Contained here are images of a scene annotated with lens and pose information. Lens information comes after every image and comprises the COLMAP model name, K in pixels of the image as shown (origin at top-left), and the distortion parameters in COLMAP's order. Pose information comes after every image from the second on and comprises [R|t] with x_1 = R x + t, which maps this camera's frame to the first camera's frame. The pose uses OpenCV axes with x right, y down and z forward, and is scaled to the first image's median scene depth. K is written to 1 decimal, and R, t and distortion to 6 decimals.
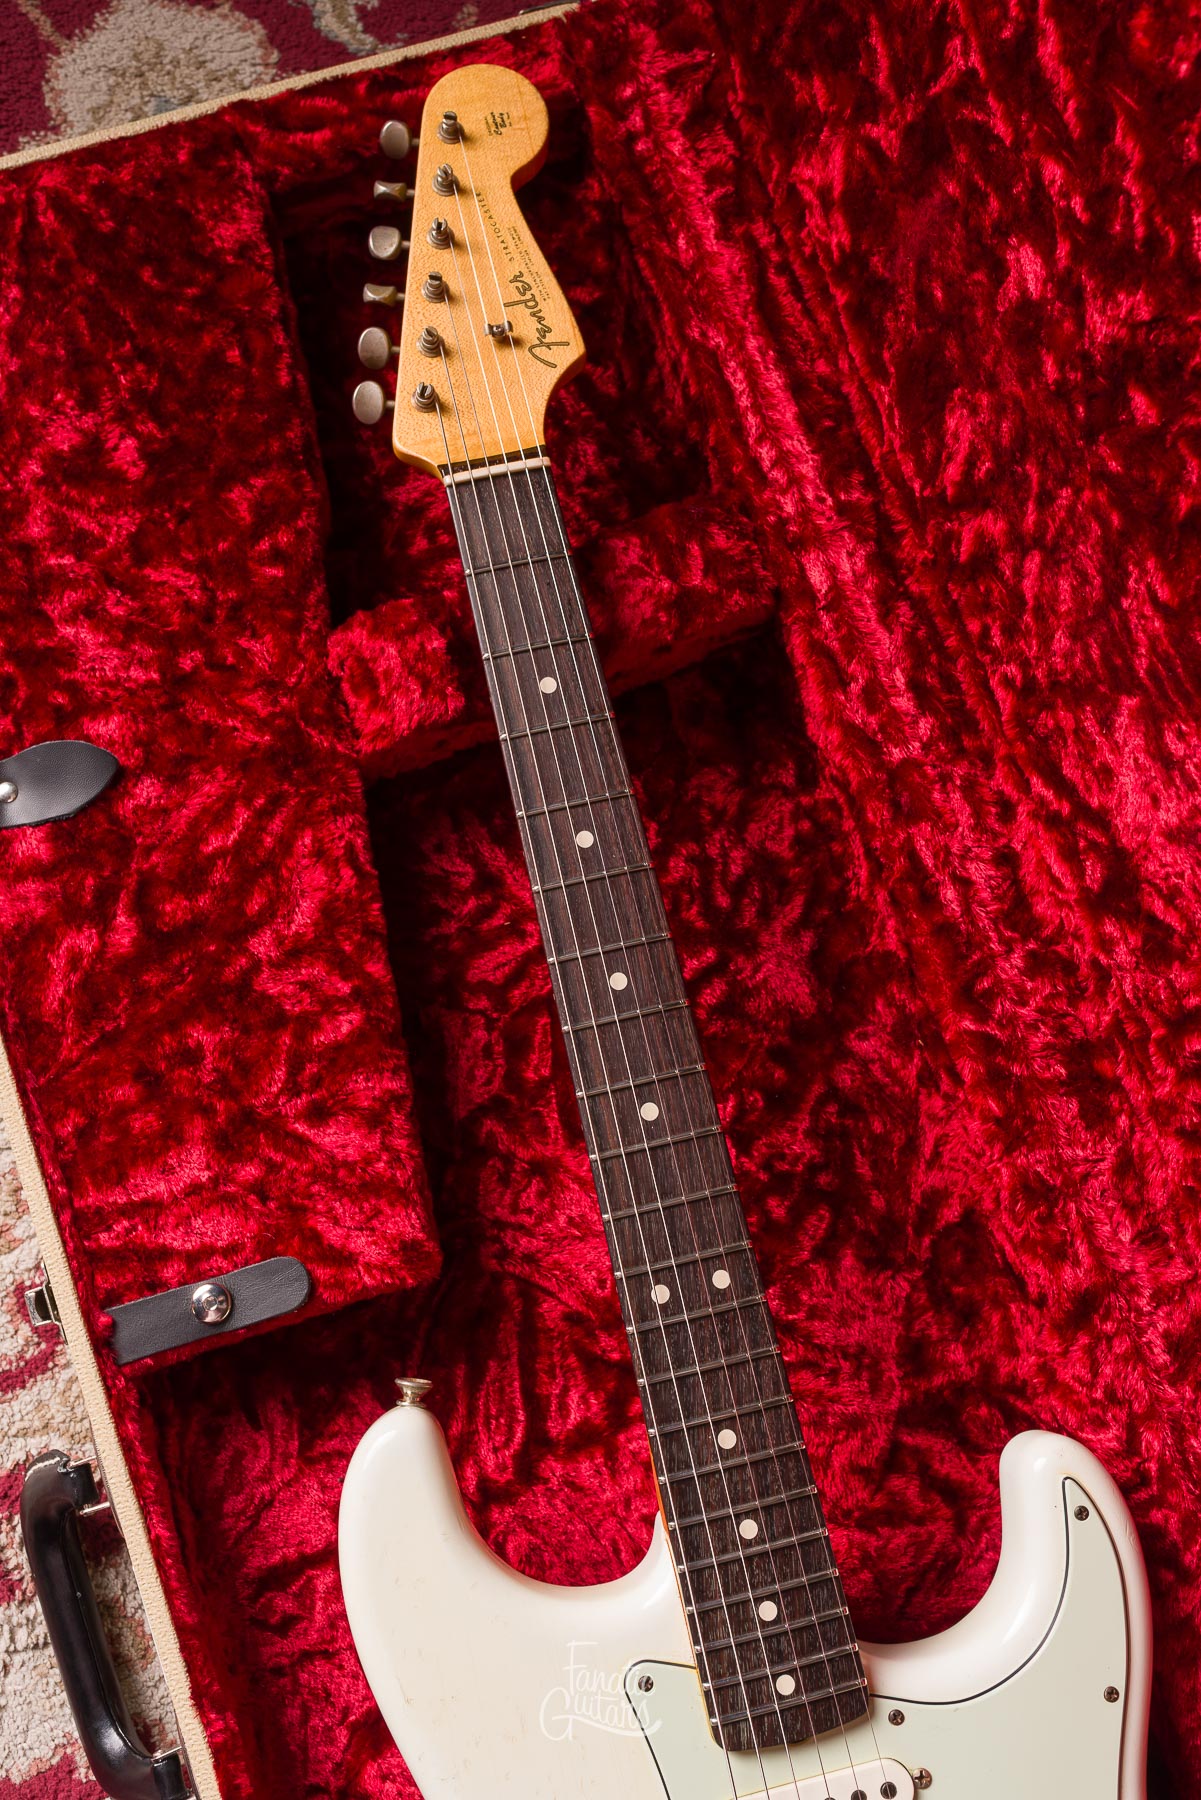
lens RADIAL K [[1756.3, 0, 596.1], [0, 1756.3, 907.3], [0, 0, 1]] dist [0.002573, -0.004629]
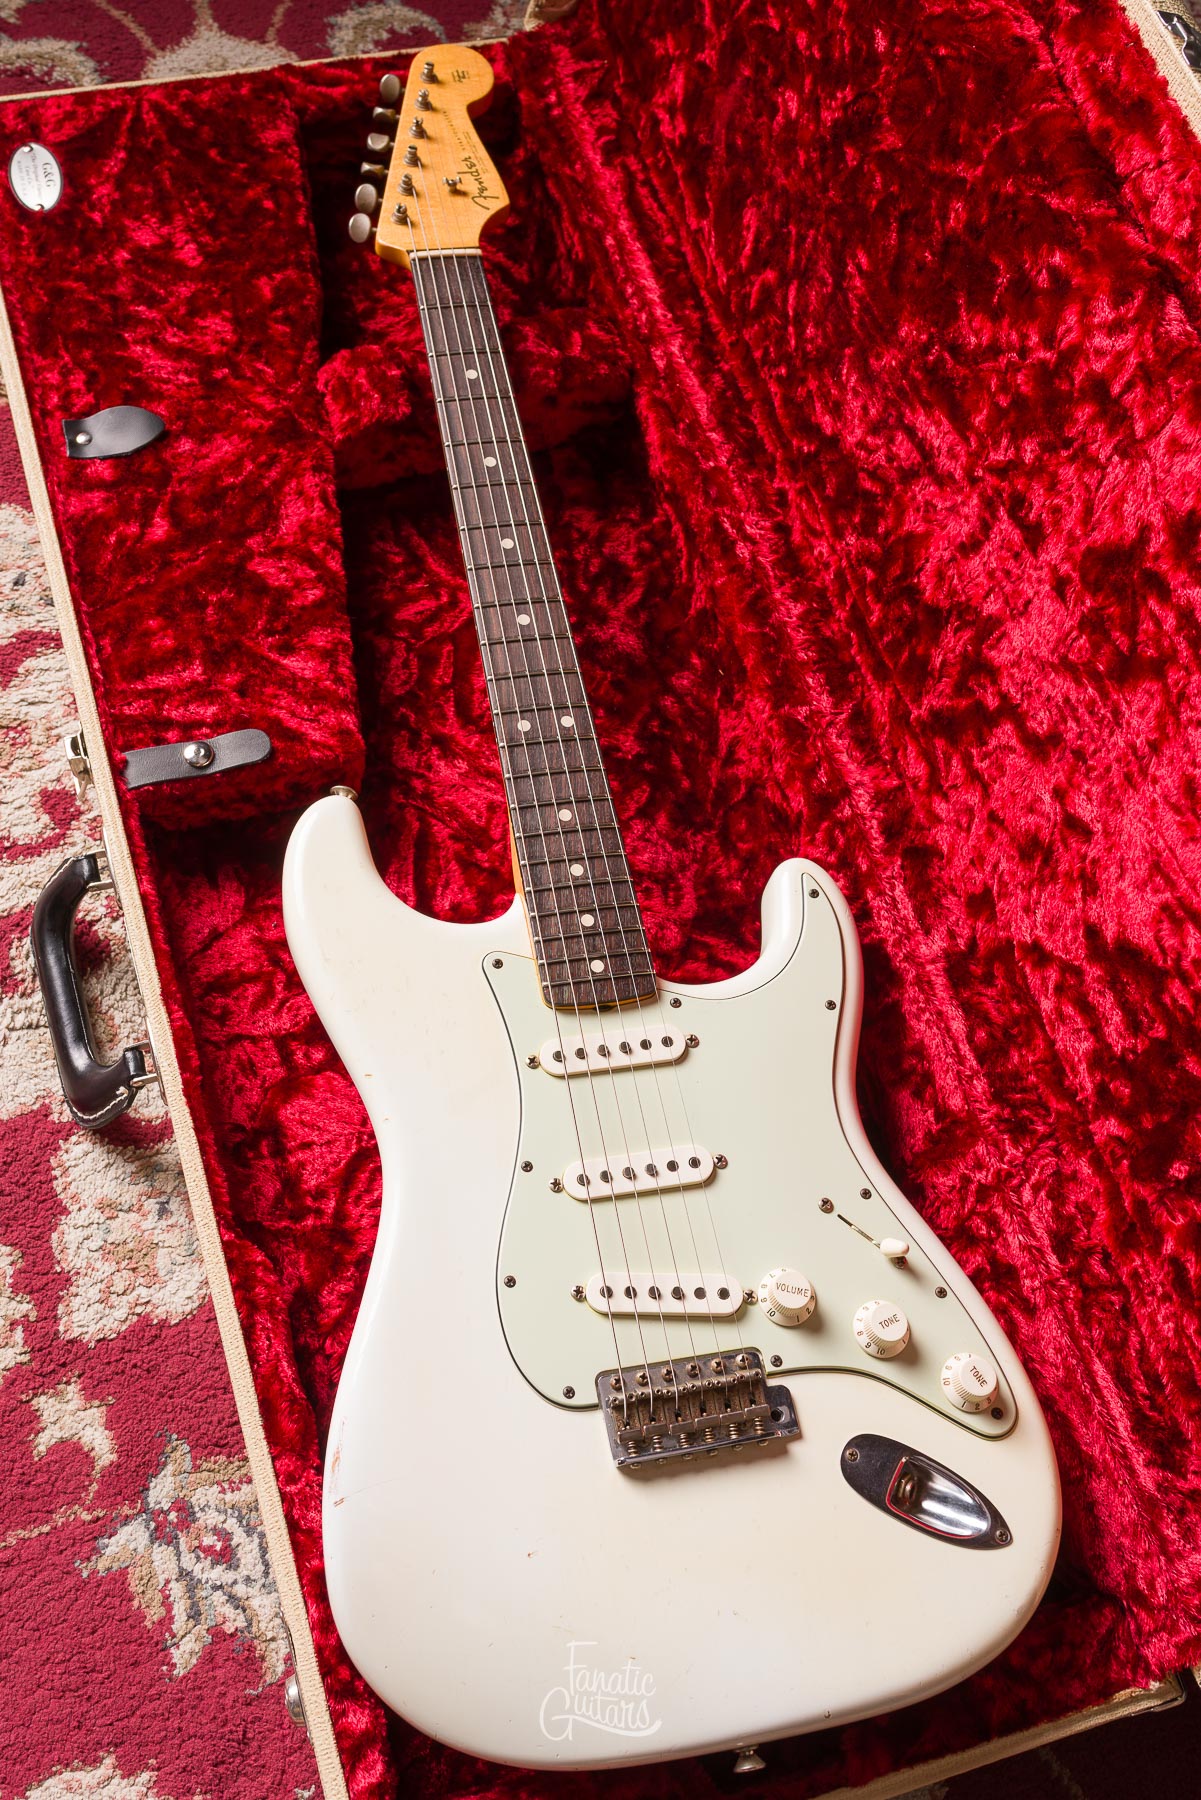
lens RADIAL K [[1884.1, 0, 548.4], [0, 1884.1, 901.9], [0, 0, 1]] dist [0.003882, -0.002803]
pose [[0.997273, 0.066319, 0.032378, 0.014032], [-0.055788, 0.964654, -0.257547, 0.654708], [-0.048313, 0.255038, 0.965723, -0.387307]]
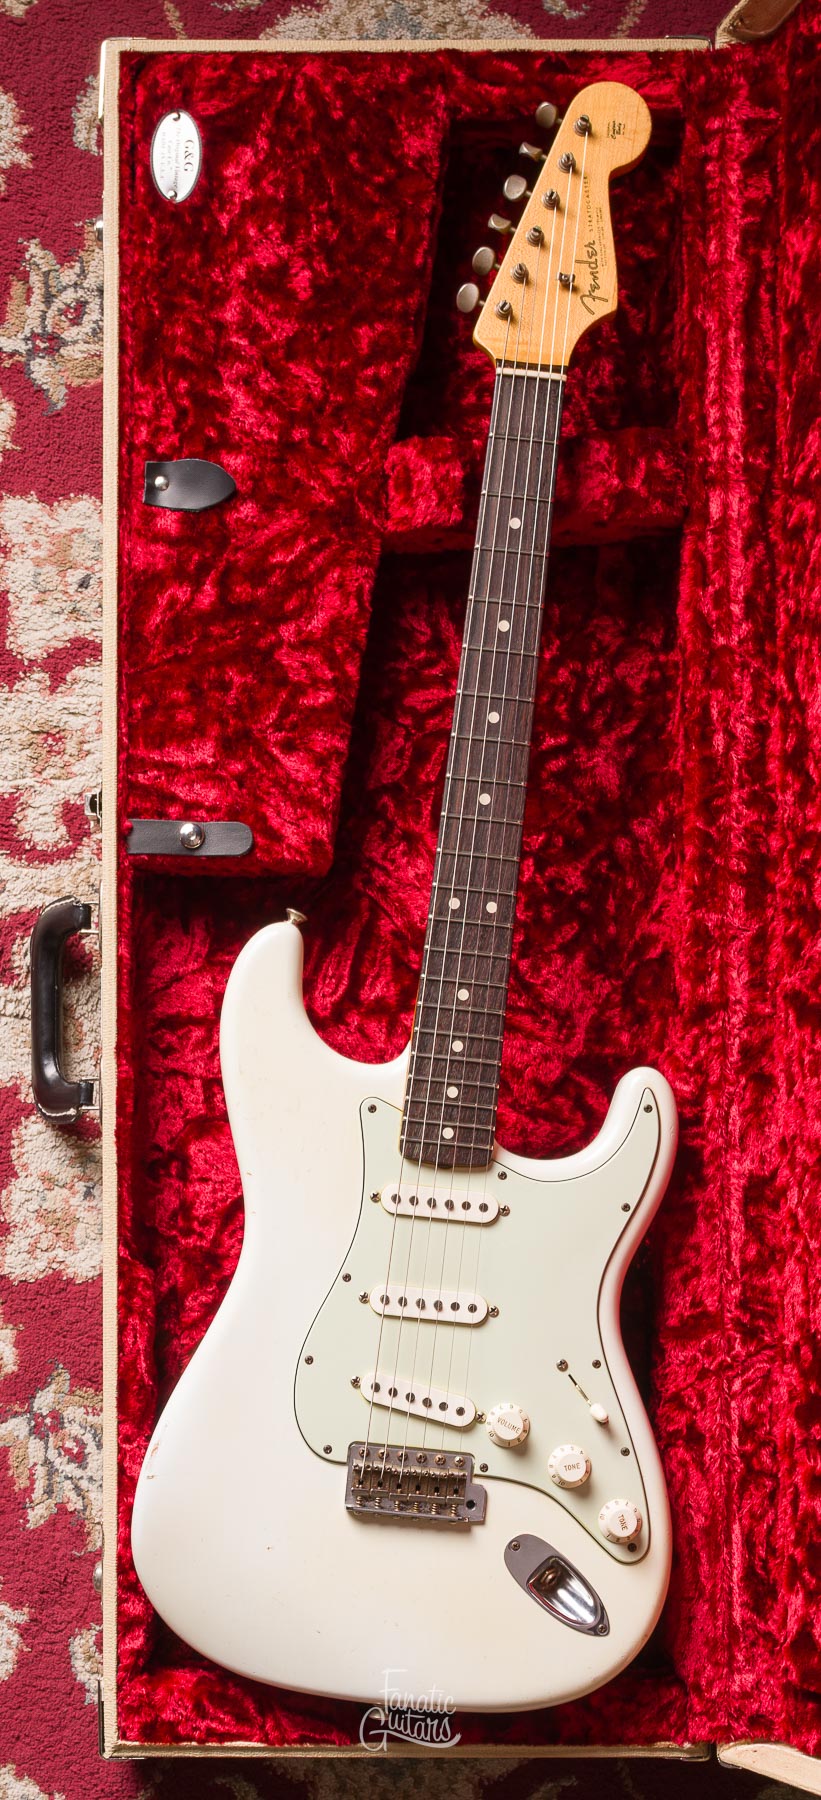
lens RADIAL K [[2616.7, 0, 253.2], [0, 2616.7, 1347.0], [0, 0, 1]] dist [0.005945, -0.004259]
pose [[0.941374, 0.331464, -0.062831, 0.133328], [-0.313987, 0.928931, 0.196212, 0.159725], [0.123403, -0.164981, 0.978546, -1.338711]]
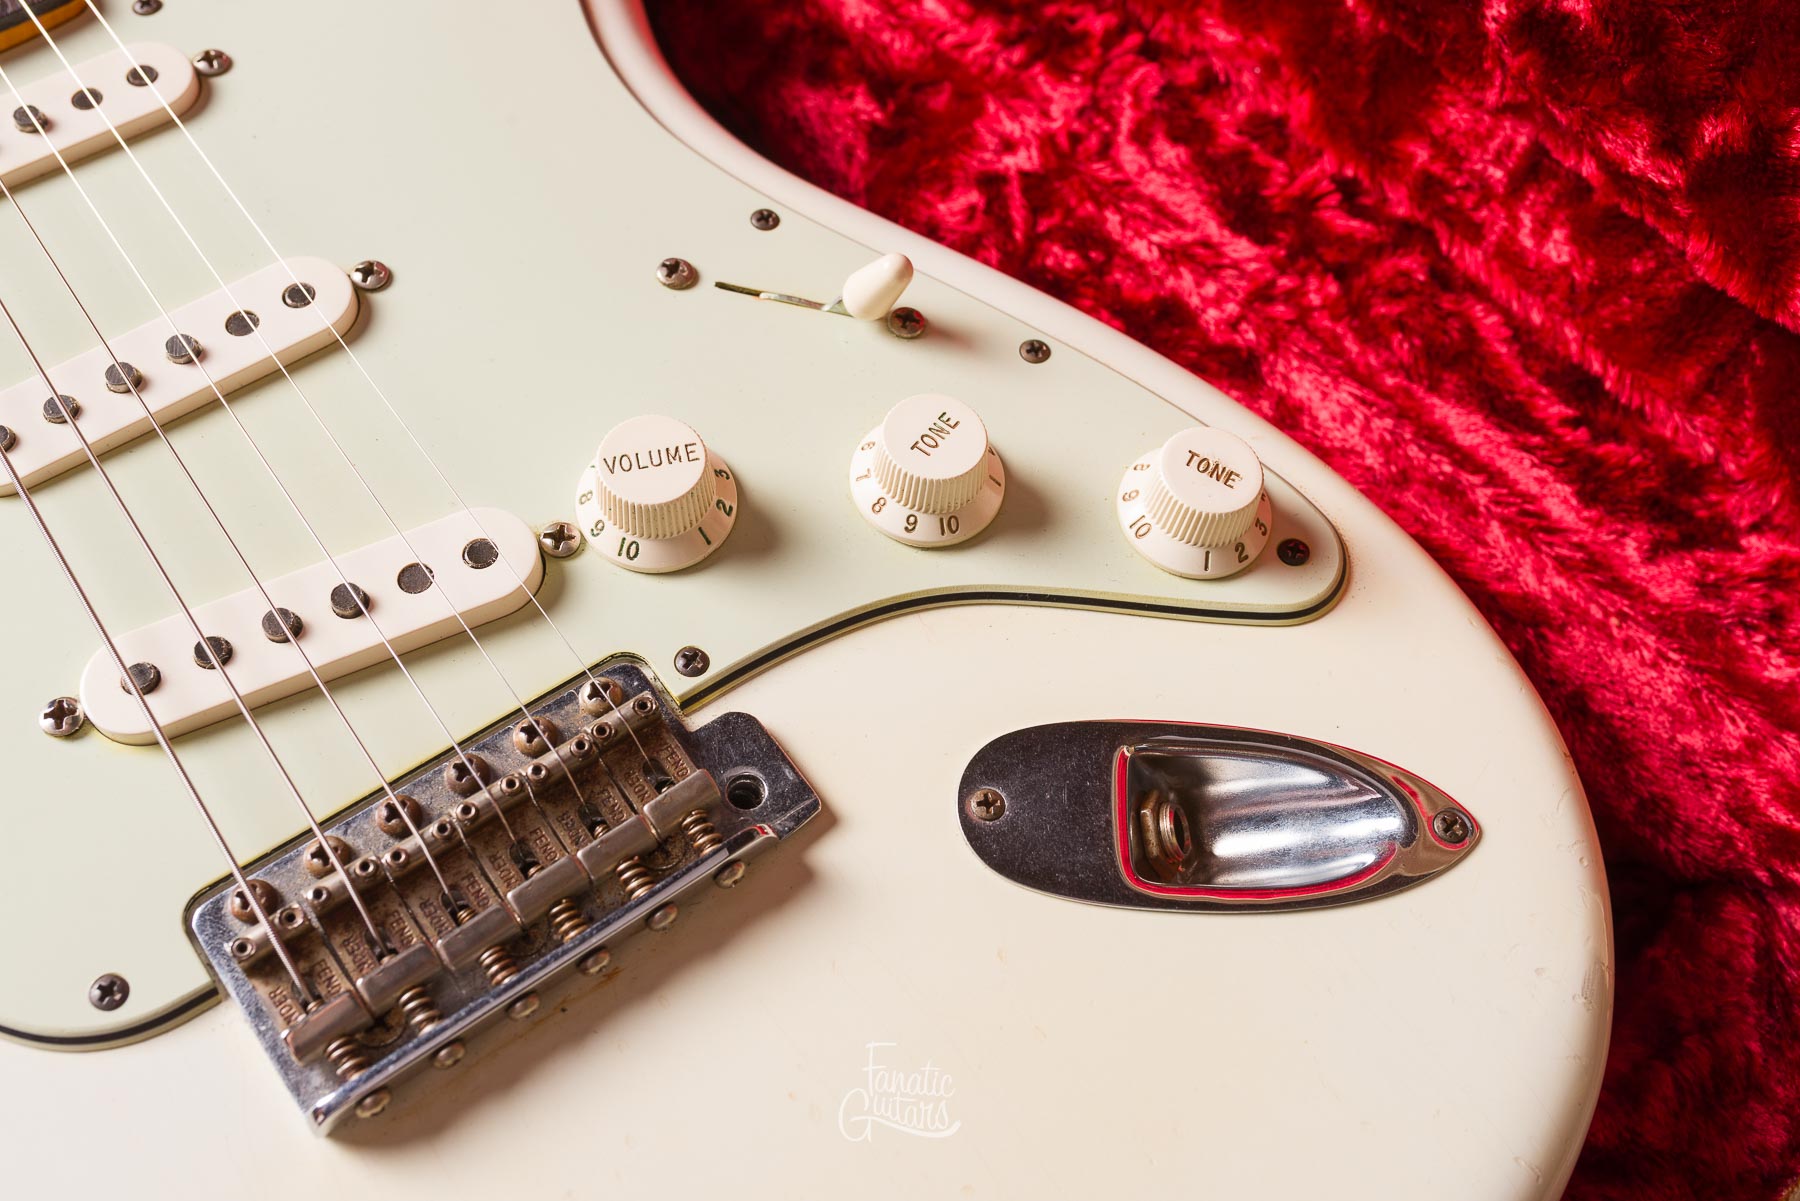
lens RADIAL K [[1823.0, 0, 899.8], [0, 1823.0, 602.3], [0, 0, 1]] dist [0.002286, -0.007762]
pose [[0.919828, -0.335881, 0.202732, 0.176582], [0.379892, 0.891591, -0.246471, 0.723619], [-0.097969, 0.303727, 0.947709, 0.418806]]
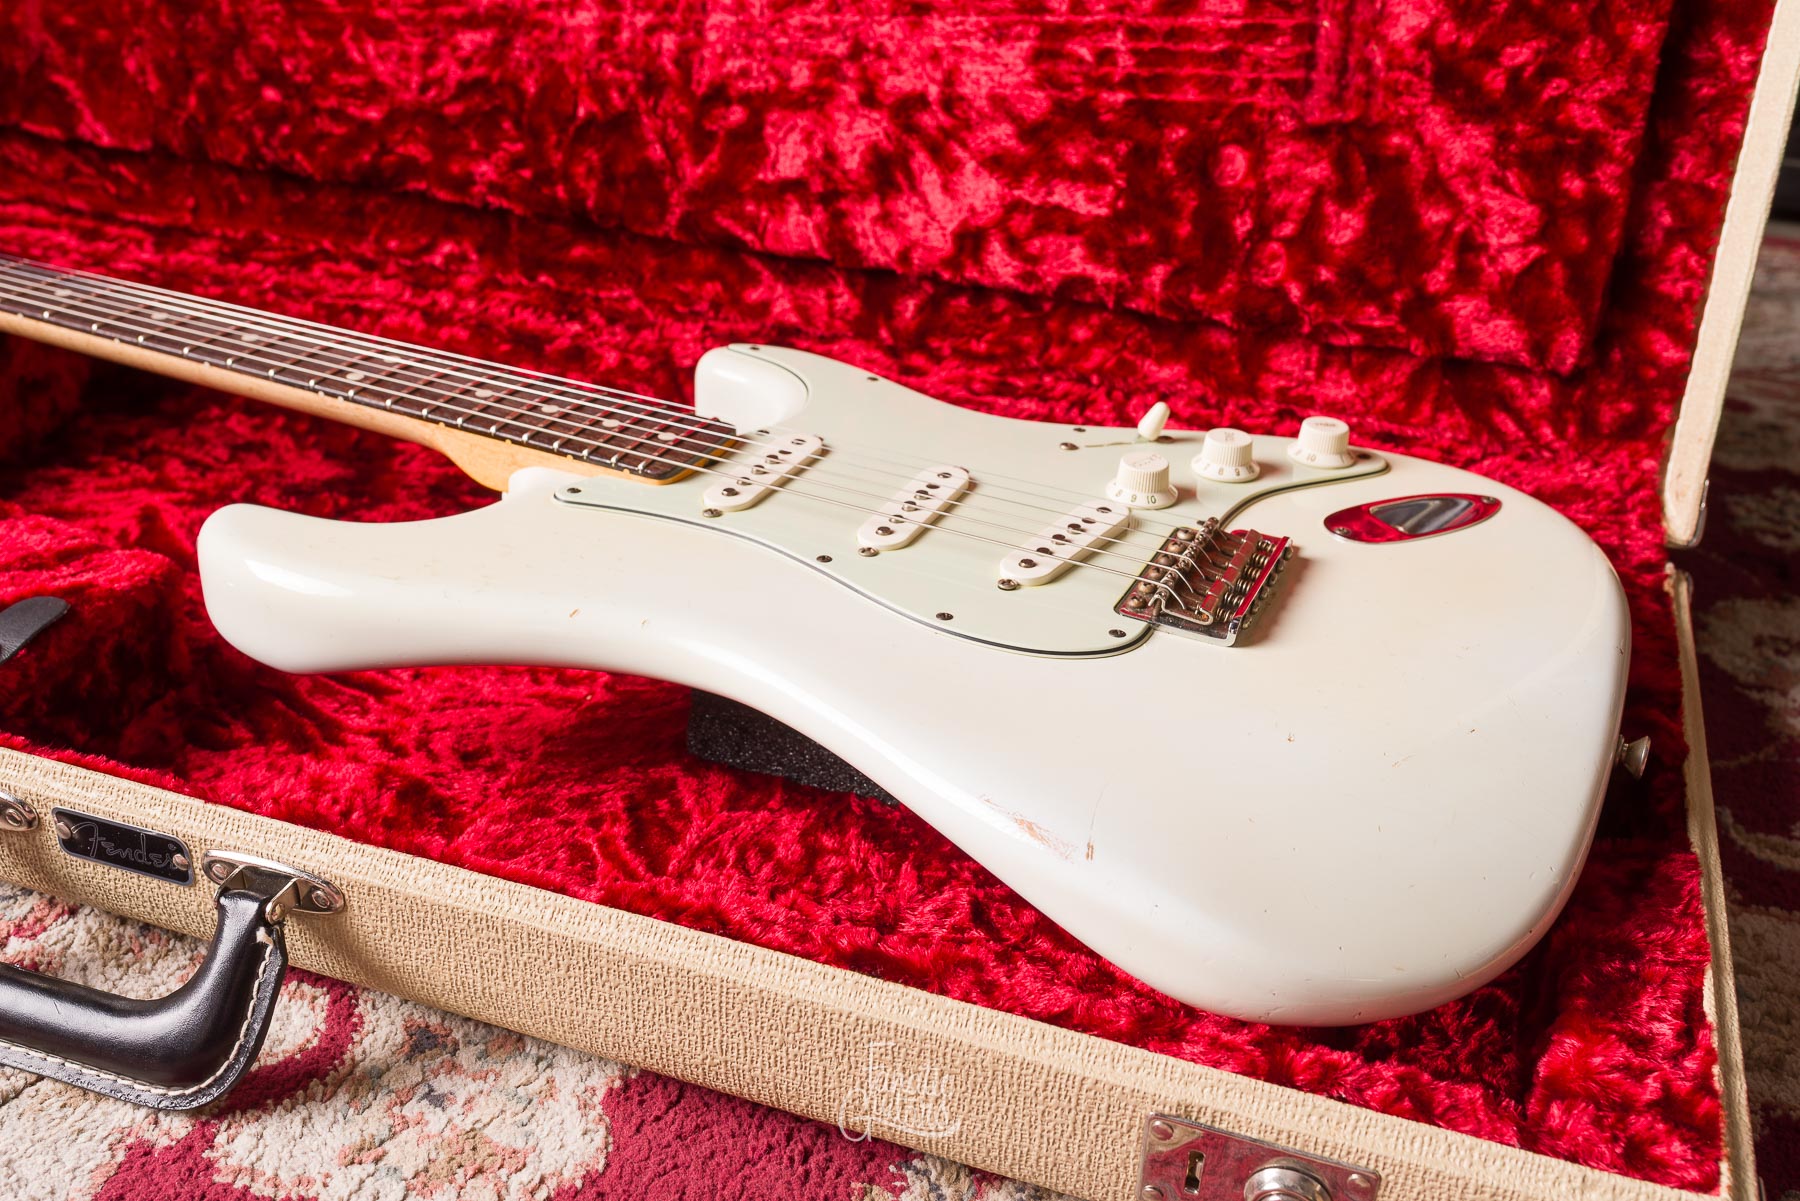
lens RADIAL K [[1763.1, 0, 904.1], [0, 1763.1, 594.1], [0, 0, 1]] dist [0.005207, -0.008823]
pose [[0.613540, -0.394108, 0.684286, -0.495442], [0.770724, 0.487513, -0.410263, 0.882819], [-0.171910, 0.779108, 0.602857, 0.325265]]
